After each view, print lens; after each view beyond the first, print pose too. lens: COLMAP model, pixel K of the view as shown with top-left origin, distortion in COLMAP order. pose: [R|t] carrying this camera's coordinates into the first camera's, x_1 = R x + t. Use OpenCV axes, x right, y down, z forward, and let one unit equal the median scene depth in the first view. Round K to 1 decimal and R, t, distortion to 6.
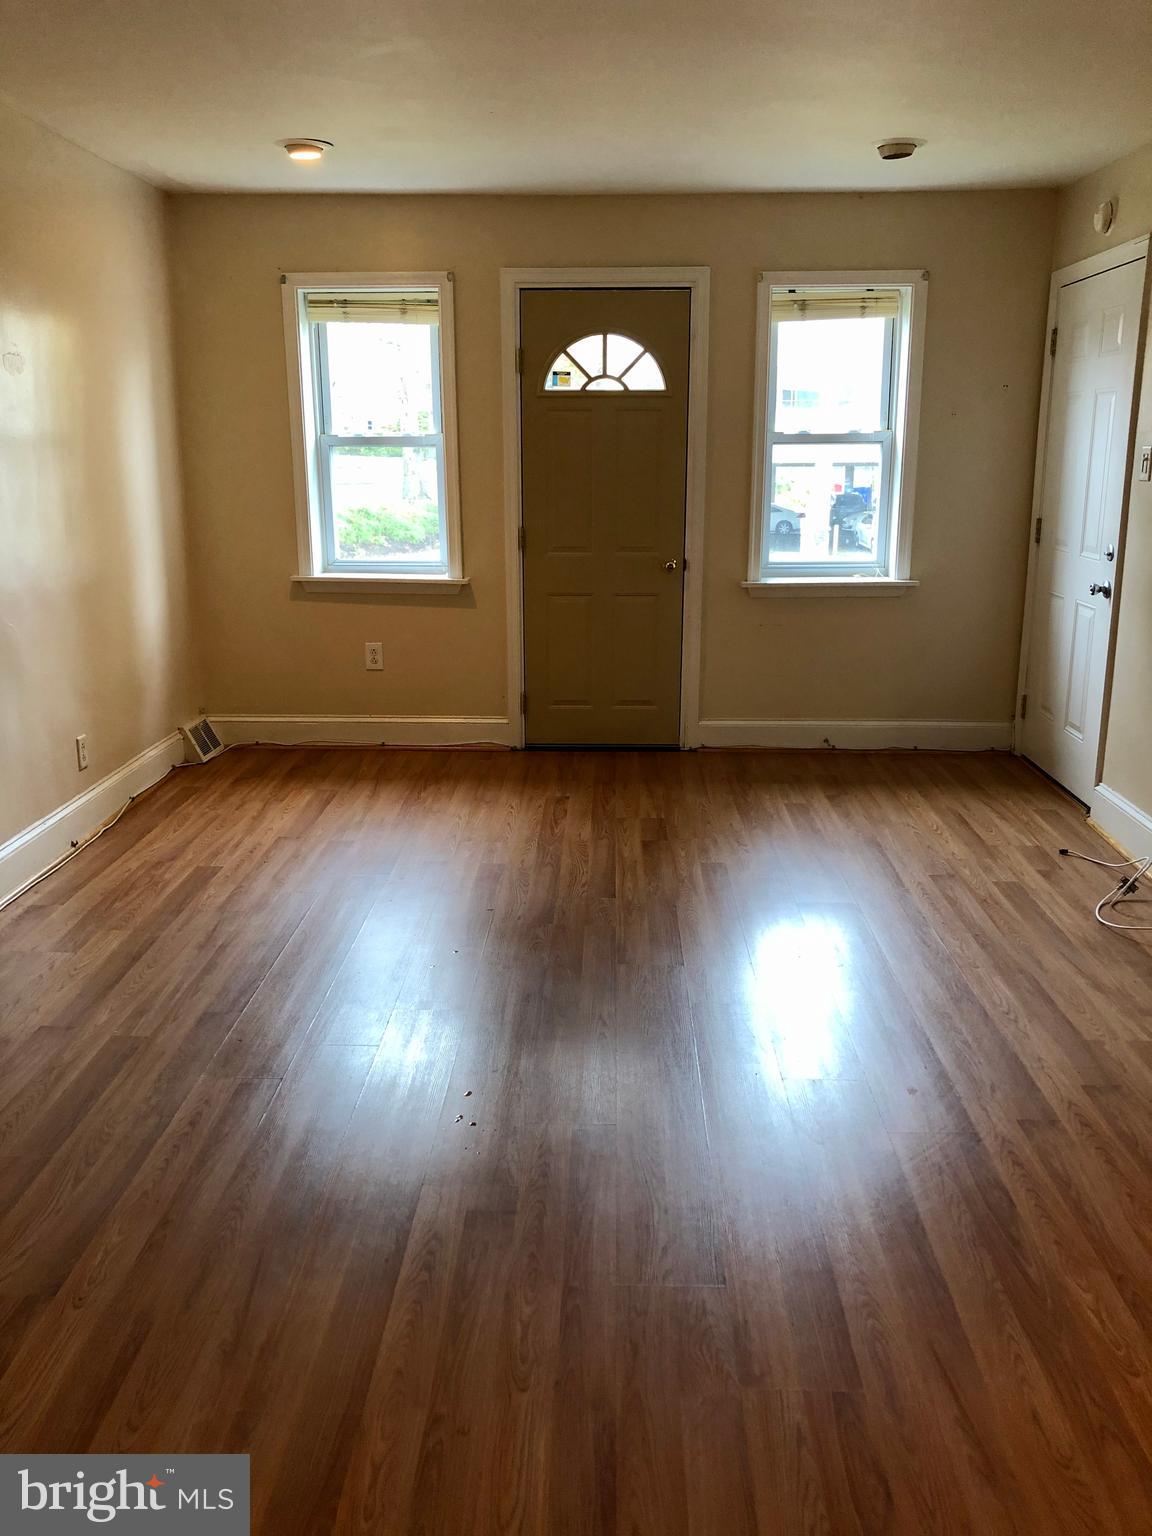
lens RADIAL K [[1268.2, 0, 576.0], [0, 1268.2, 768.0], [0, 0, 1]] dist [0.003434, -0.004394]
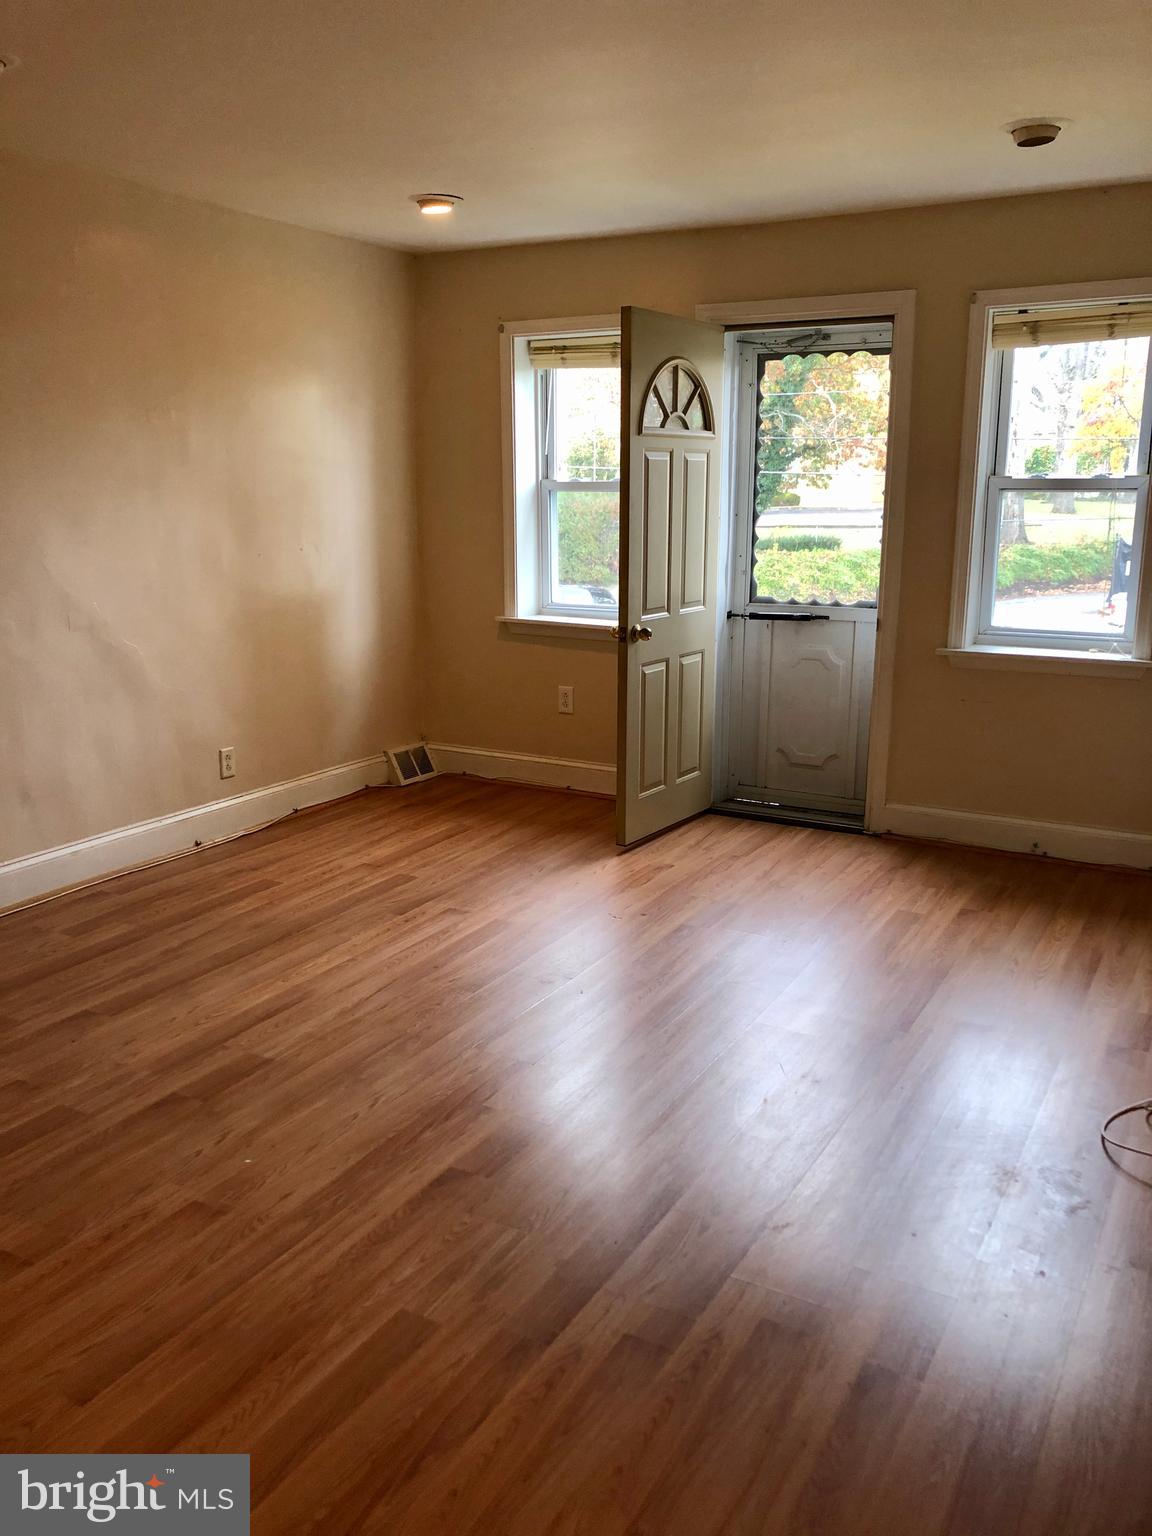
lens RADIAL K [[1268.2, 0, 576.0], [0, 1268.2, 768.0], [0, 0, 1]] dist [0.003434, -0.004394]
pose [[0.884239, 0.106555, -0.454718, 0.324370], [-0.121166, 0.992628, -0.003013, -0.034876], [0.451044, 0.057760, 0.890631, 0.128847]]
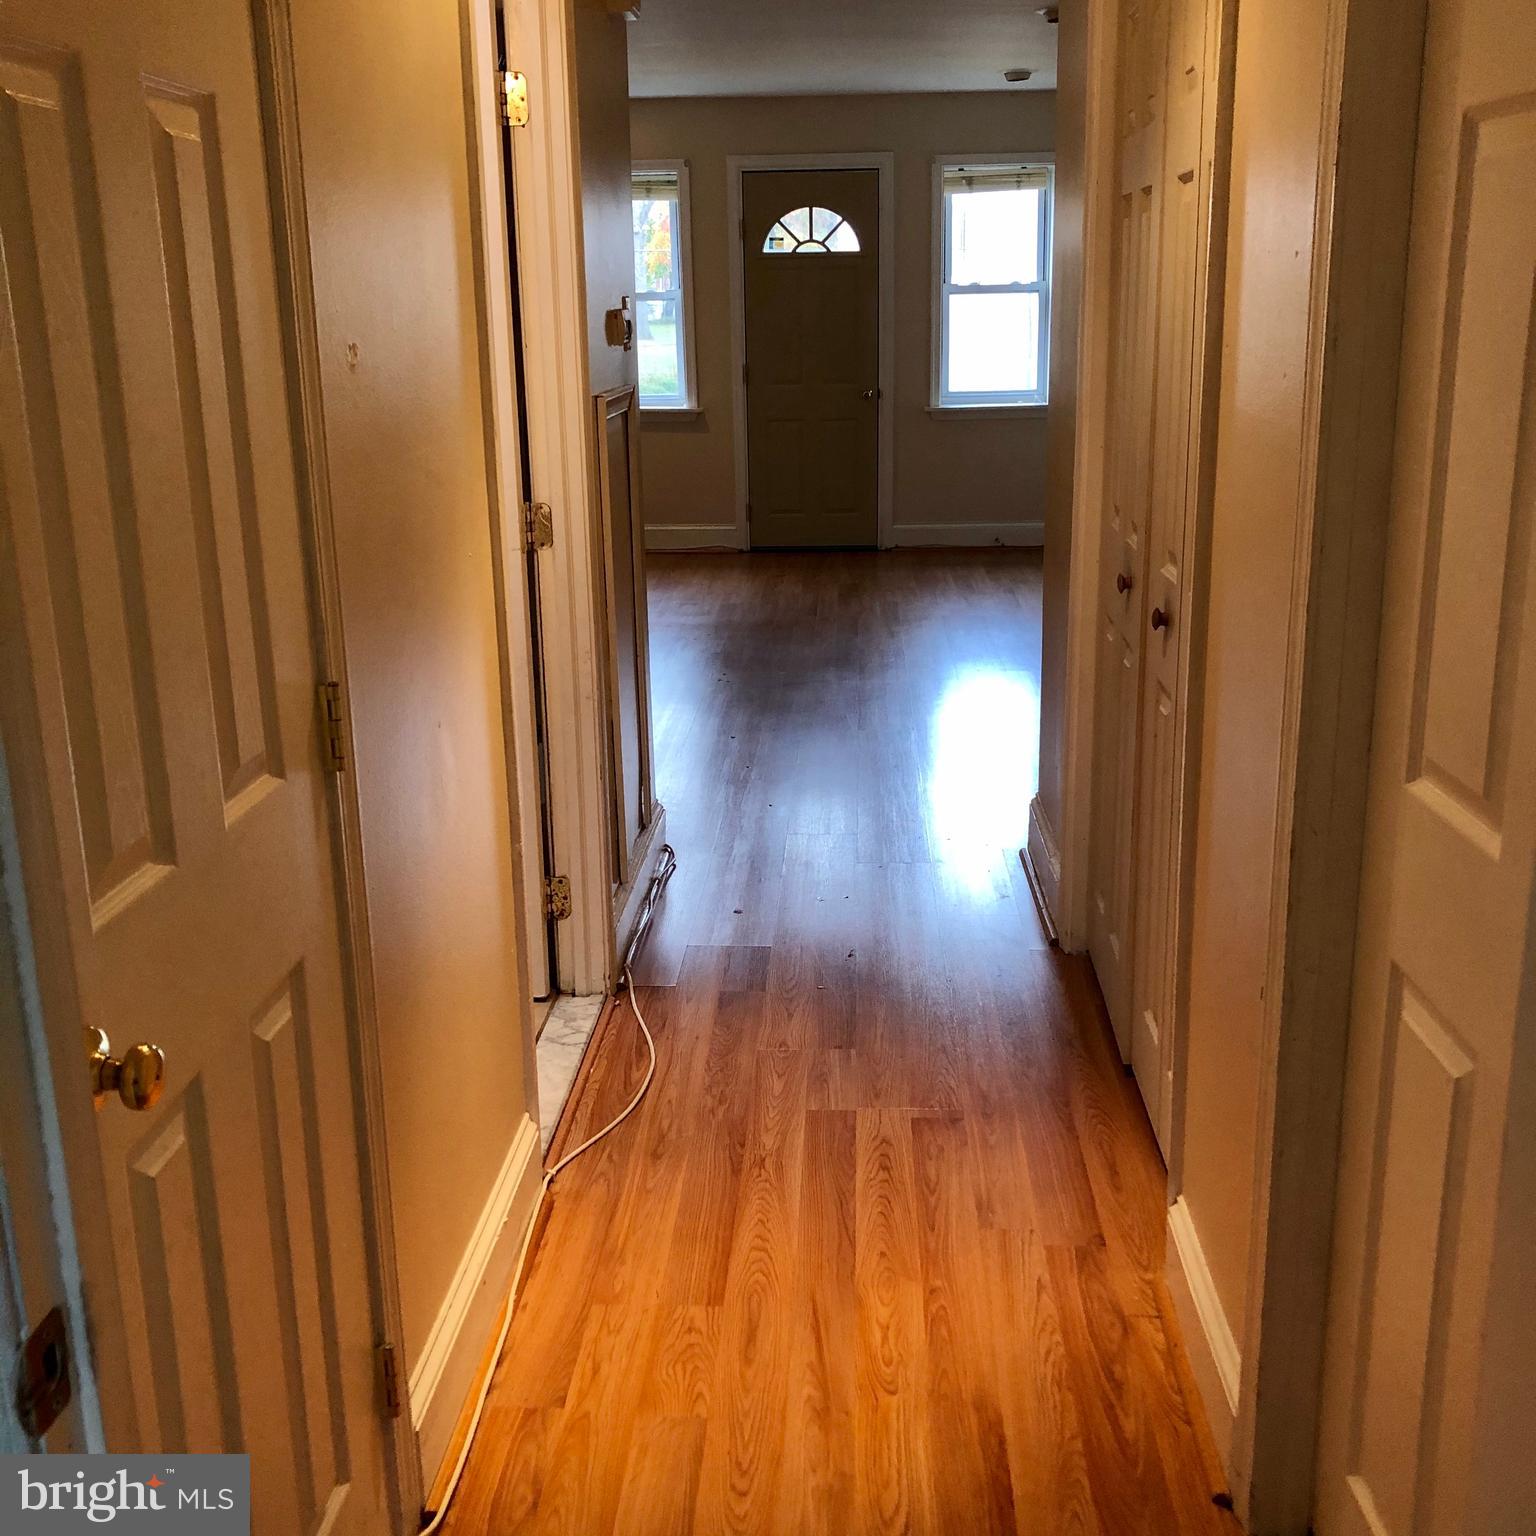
lens RADIAL K [[1672.8, 0, 783.2], [0, 1672.8, 772.6], [0, 0, 1]] dist [0.025504, -0.005775]
pose [[0.999824, -0.010153, -0.015785, 0.016051], [0.010545, 0.999633, 0.024939, 0.171913], [0.015526, -0.025101, 0.999564, -0.660989]]
